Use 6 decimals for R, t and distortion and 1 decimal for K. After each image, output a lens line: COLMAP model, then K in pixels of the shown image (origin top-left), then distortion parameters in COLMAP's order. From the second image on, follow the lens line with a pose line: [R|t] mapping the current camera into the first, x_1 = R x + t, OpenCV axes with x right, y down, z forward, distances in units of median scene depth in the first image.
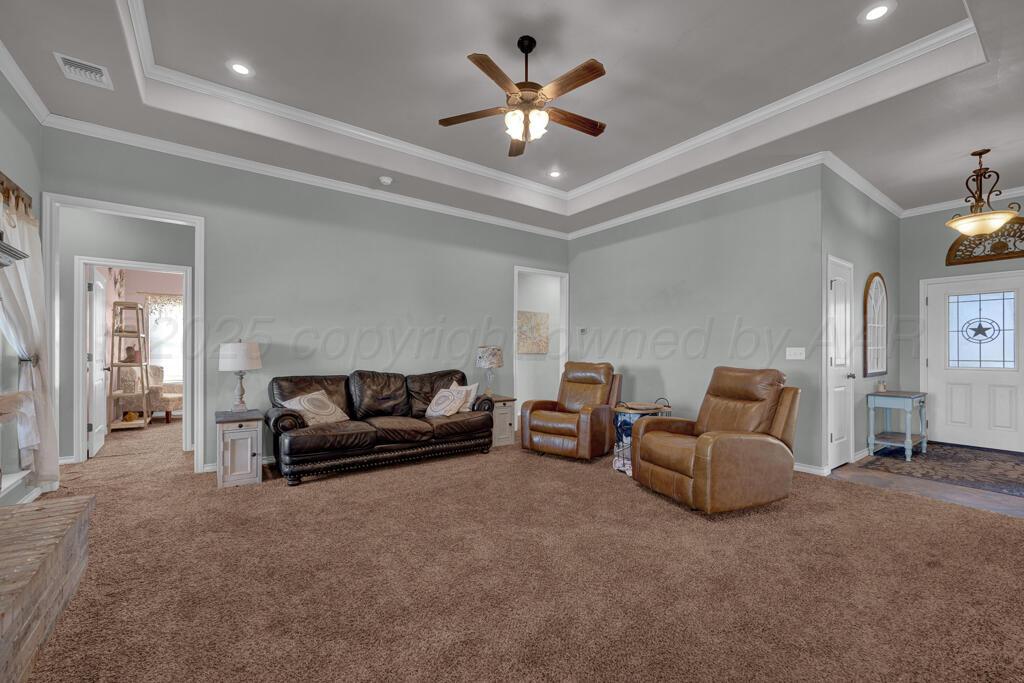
lens RADIAL K [[418.1, 0, 511.5], [0, 418.1, 348.7], [0, 0, 1]] dist [0.000679, 0.000040]
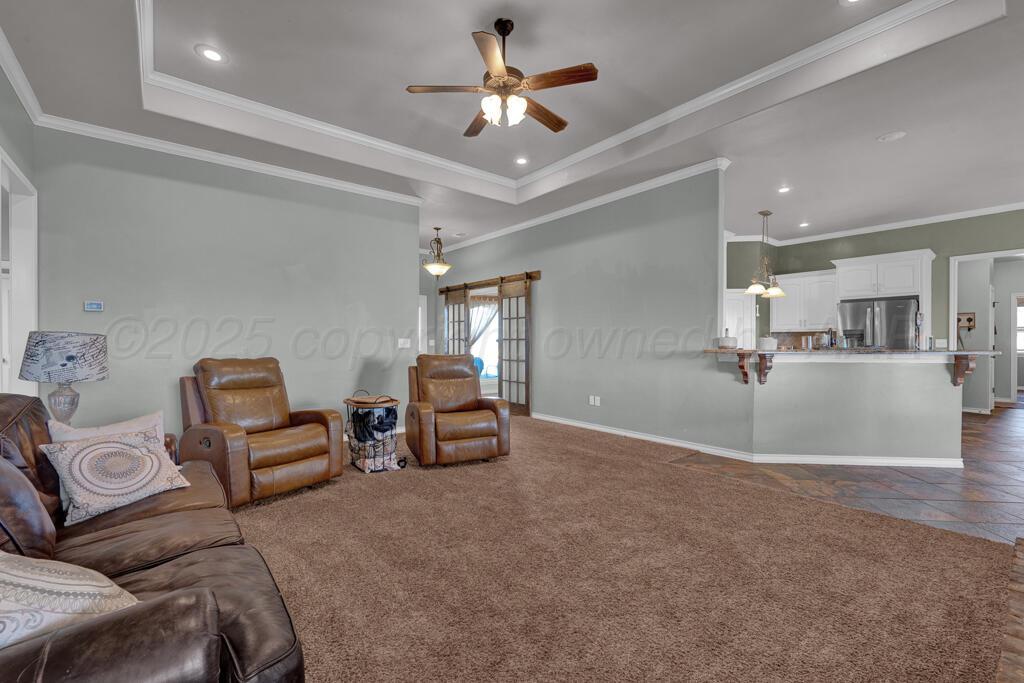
lens RADIAL K [[437.3, 0, 512.0], [0, 437.3, 341.5], [0, 0, 1]] dist [0.001289, 0.000131]
pose [[-0.049216, -0.002916, 0.998784, -0.865351], [-0.005451, 0.999982, 0.002651, 0.001794], [-0.998773, -0.005314, -0.049231, 0.903404]]
